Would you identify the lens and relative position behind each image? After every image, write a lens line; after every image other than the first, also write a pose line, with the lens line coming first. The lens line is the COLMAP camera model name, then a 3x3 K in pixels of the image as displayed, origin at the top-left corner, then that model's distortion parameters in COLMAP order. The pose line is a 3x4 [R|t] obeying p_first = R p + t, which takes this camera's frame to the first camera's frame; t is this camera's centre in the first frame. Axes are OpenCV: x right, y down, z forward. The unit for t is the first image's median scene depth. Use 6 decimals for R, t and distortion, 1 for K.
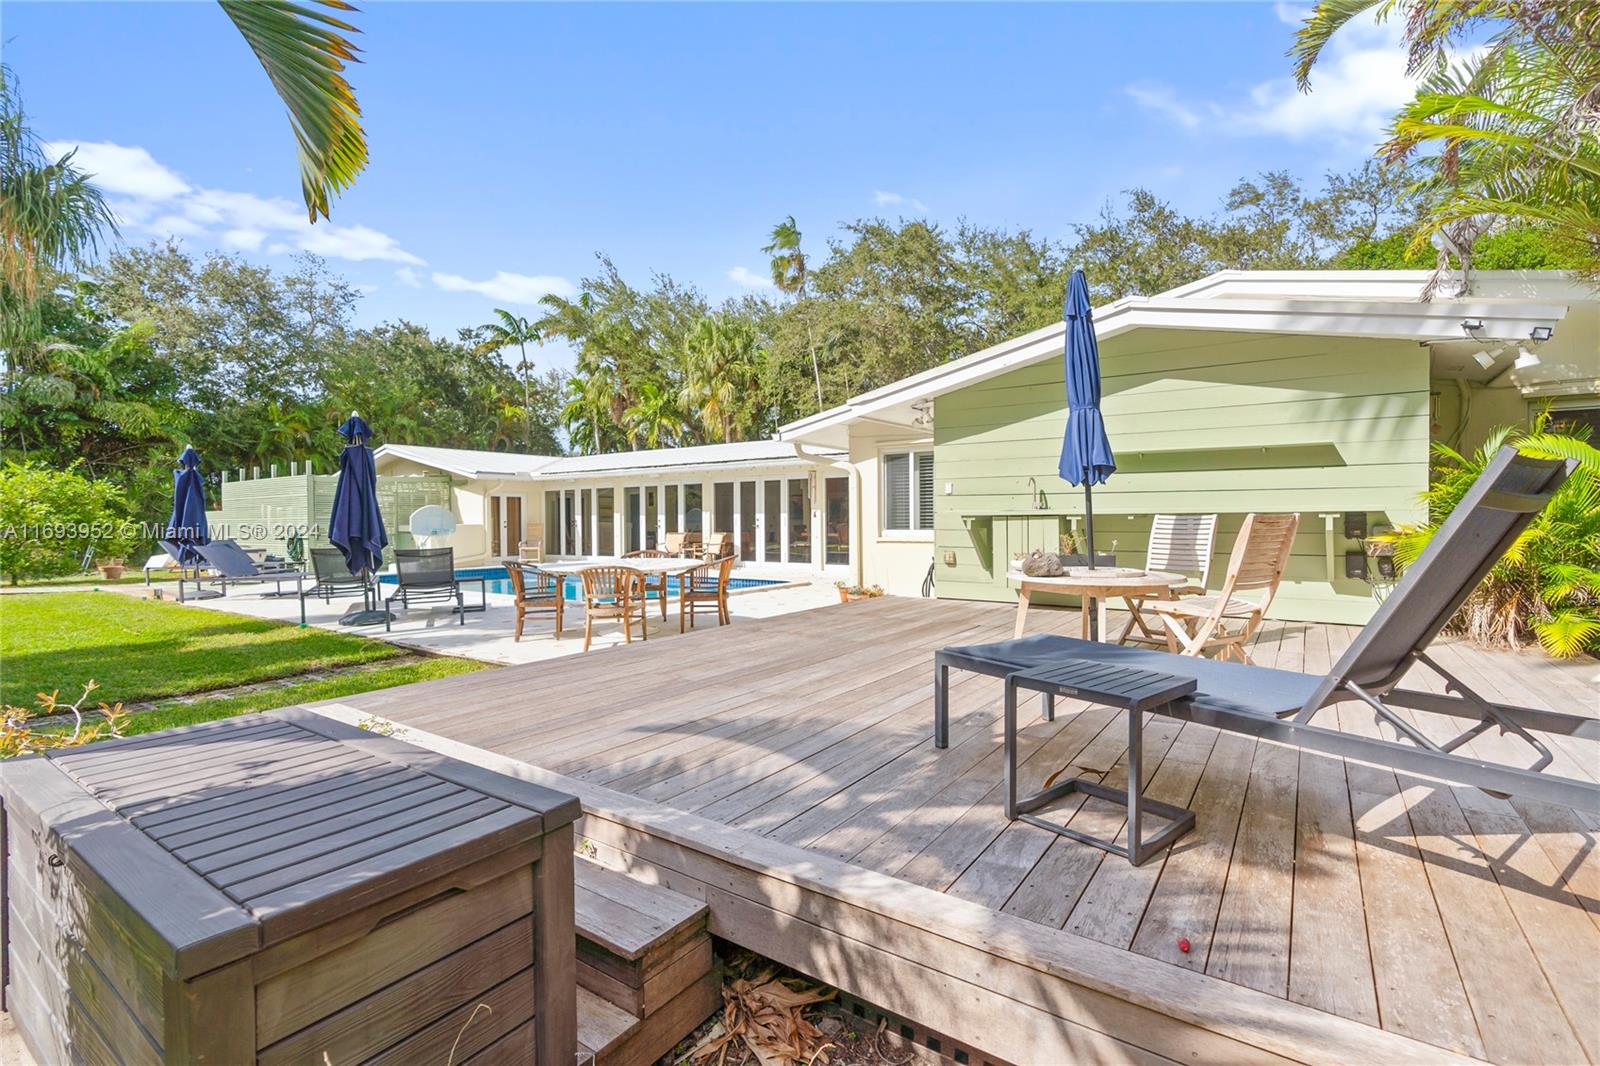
lens RADIAL K [[730.3, 0, 804.5], [0, 730.3, 529.8], [0, 0, 1]] dist [0.011111, -0.000964]
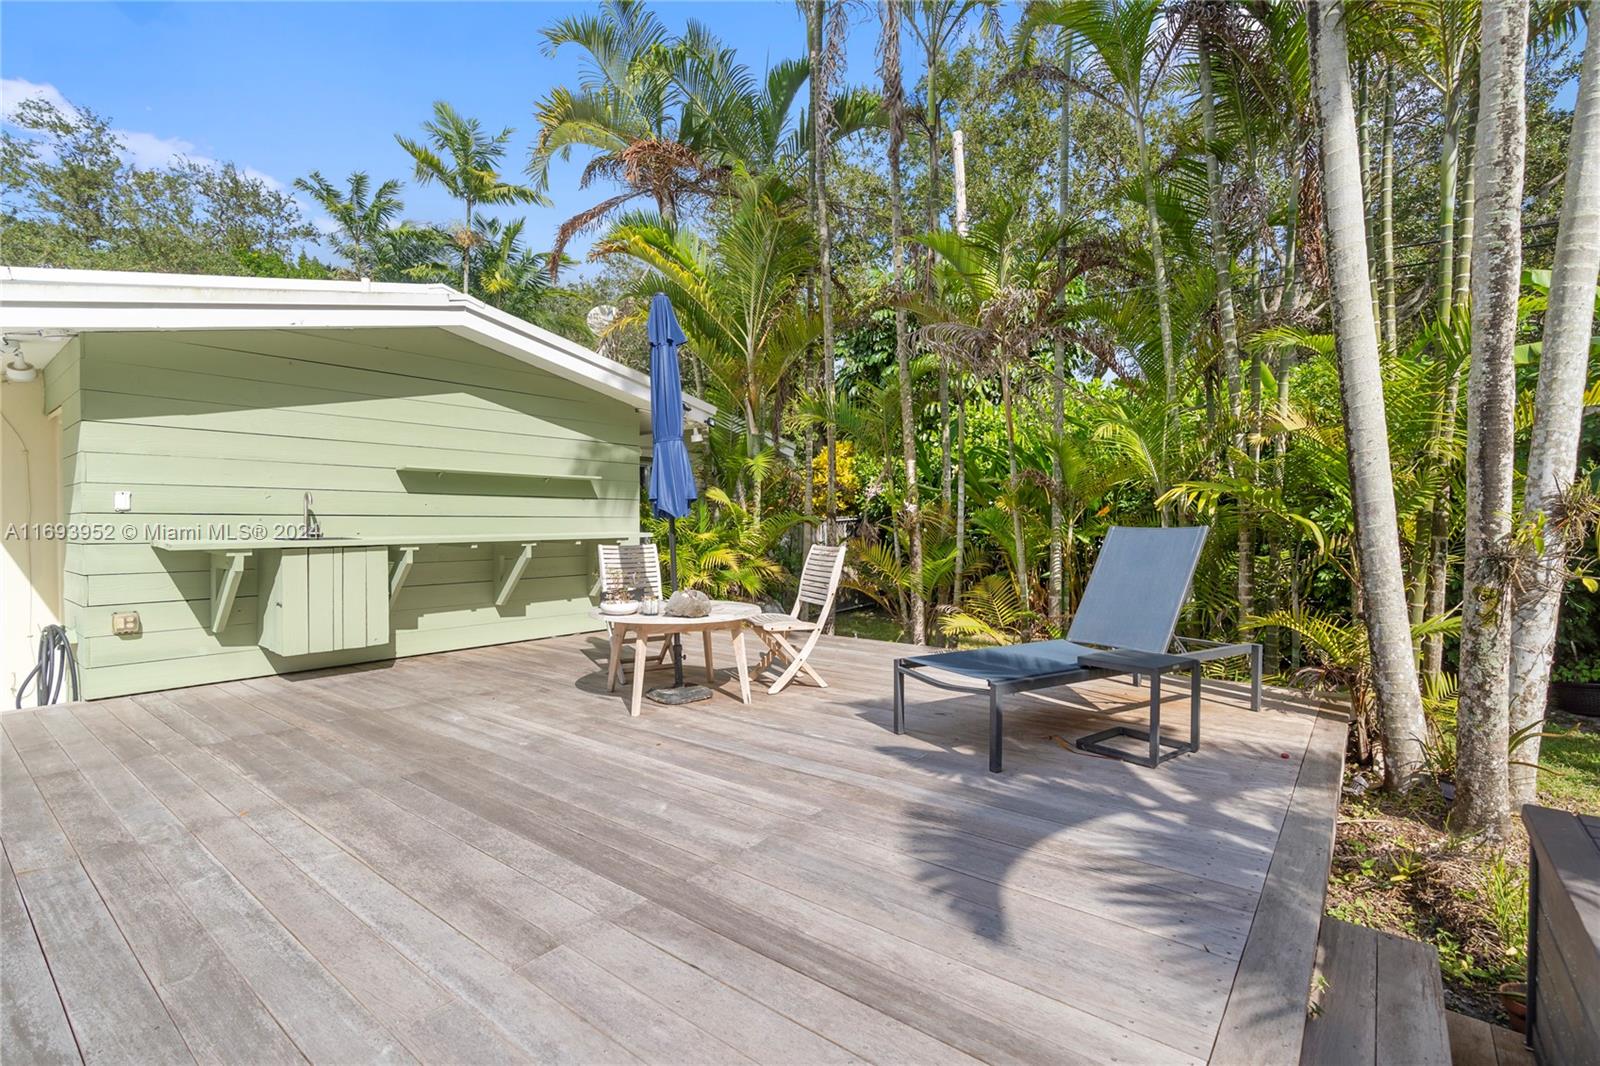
lens RADIAL K [[730.3, 0, 812.3], [0, 730.3, 530.3], [0, 0, 1]] dist [0.011111, -0.000964]
pose [[0.052238, -0.010740, 0.998577, -0.791092], [0.015180, 0.999835, 0.009960, -0.072886], [-0.998519, 0.014638, 0.052392, 1.023902]]
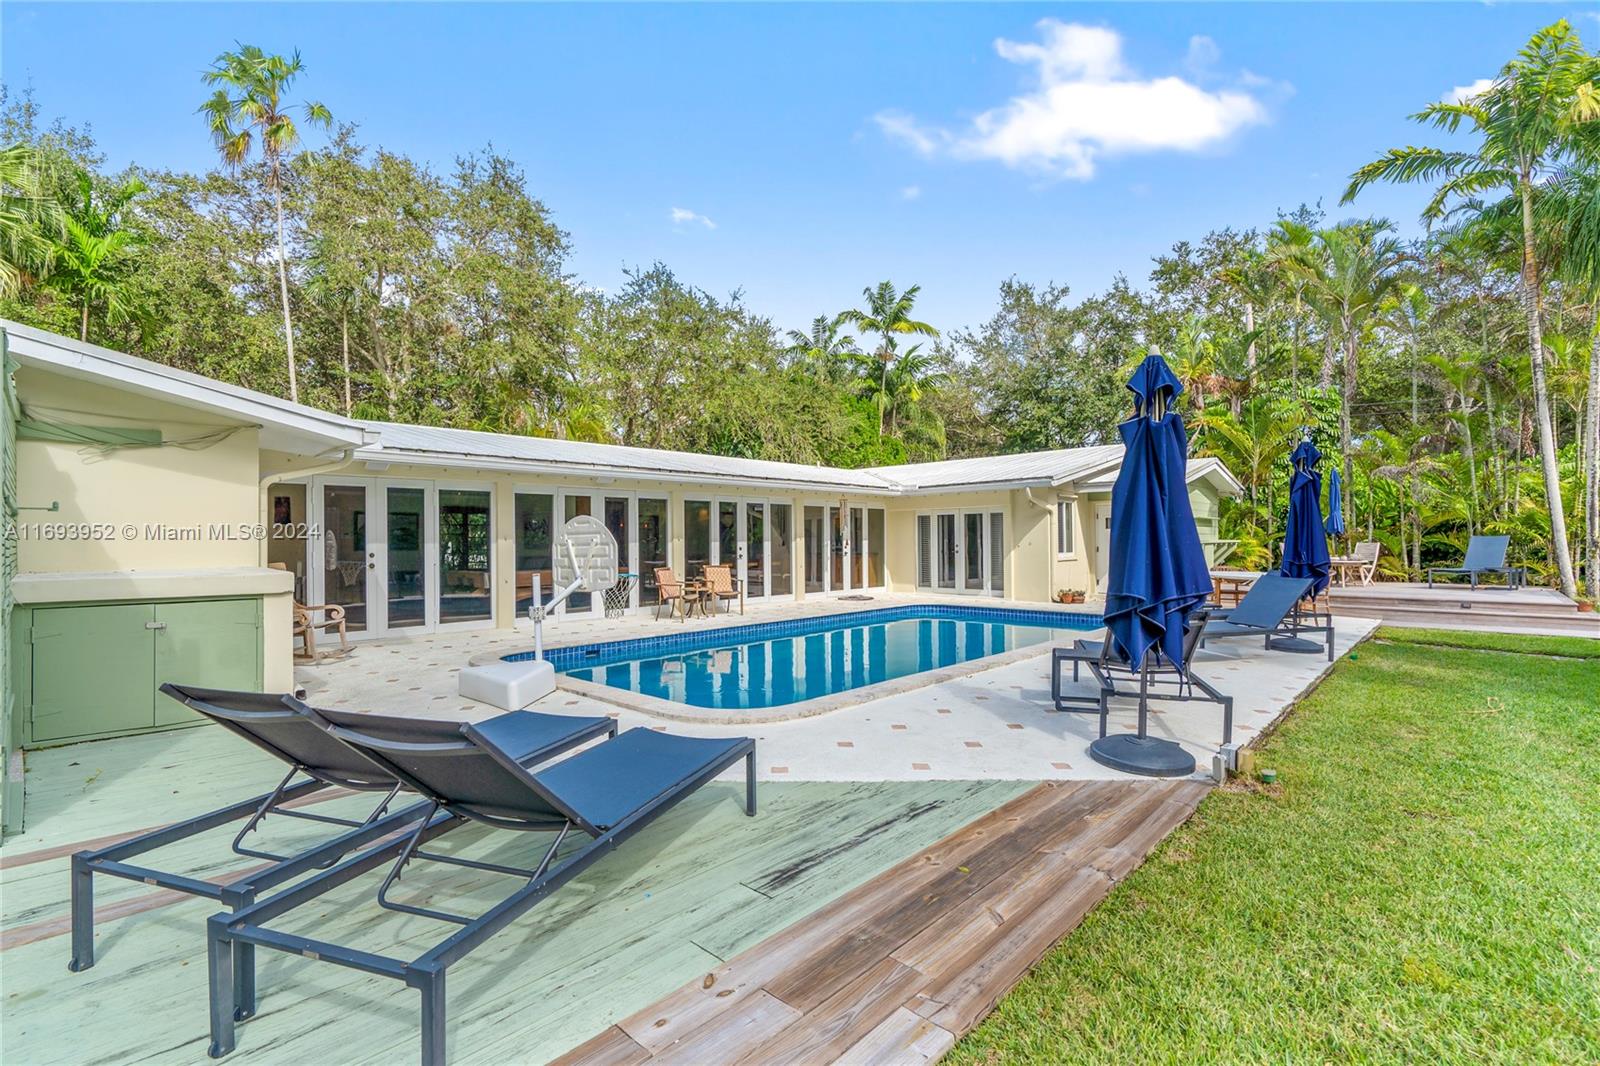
lens RADIAL K [[730.3, 0, 793.8], [0, 730.3, 537.7], [0, 0, 1]] dist [0.011111, -0.000964]
pose [[0.144877, 0.009320, 0.989406, -5.337552], [0.019746, 0.999729, -0.012309, -0.073961], [-0.989253, 0.021320, 0.144654, 4.667557]]
